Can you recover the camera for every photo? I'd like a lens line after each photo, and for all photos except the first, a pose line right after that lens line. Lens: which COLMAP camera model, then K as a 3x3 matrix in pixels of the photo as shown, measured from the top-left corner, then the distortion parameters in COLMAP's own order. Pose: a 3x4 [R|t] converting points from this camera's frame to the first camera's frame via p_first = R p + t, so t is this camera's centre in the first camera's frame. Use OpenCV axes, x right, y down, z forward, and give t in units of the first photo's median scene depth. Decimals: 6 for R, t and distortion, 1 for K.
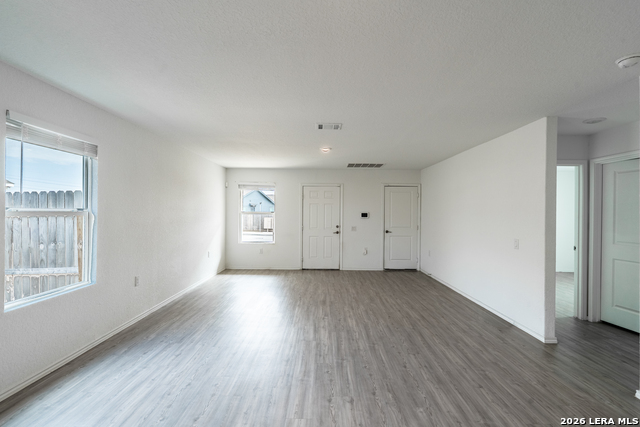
lens RADIAL K [[296.6, 0, 320.0], [0, 296.6, 213.5], [0, 0, 1]] dist [-0.000207, 0.000307]
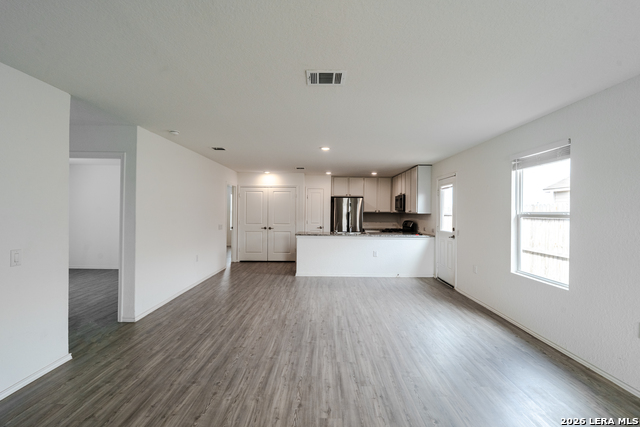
lens RADIAL K [[288.0, 0, 322.0], [0, 288.0, 213.5], [0, 0, 1]] dist [-0.000775, 0.000201]
pose [[-0.999861, -0.016133, -0.004113, 0.036980], [-0.016160, 0.999848, 0.006590, -0.002574], [0.004006, 0.006656, -0.999970, 1.723699]]
